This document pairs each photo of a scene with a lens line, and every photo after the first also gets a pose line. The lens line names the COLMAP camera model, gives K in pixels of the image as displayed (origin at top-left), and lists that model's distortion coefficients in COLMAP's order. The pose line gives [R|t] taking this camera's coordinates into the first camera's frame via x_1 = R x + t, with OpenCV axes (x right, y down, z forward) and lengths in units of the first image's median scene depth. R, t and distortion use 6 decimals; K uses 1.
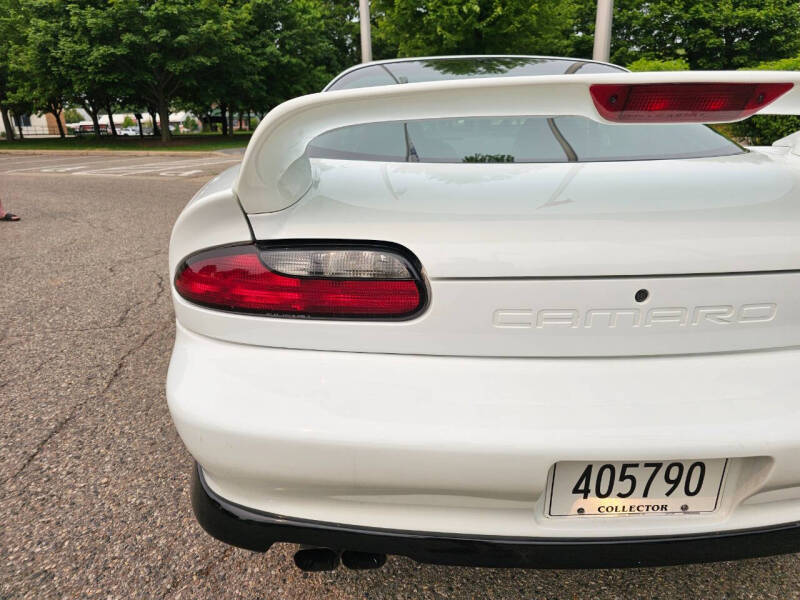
lens RADIAL K [[554.0, 0, 409.9], [0, 554.0, 299.2], [0, 0, 1]] dist [0.054132, -0.062510]
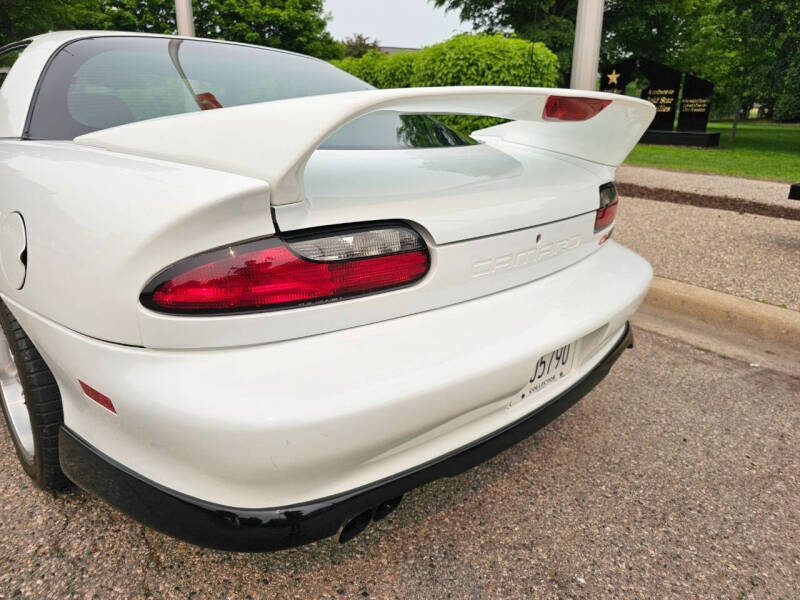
lens RADIAL K [[554.0, 0, 409.9], [0, 554.0, 299.2], [0, 0, 1]] dist [0.054132, -0.062510]
pose [[0.724784, -0.191352, 0.661870, -0.789738], [0.174609, 0.980311, 0.092209, -0.041589], [-0.666483, 0.048737, 0.743926, 0.132429]]
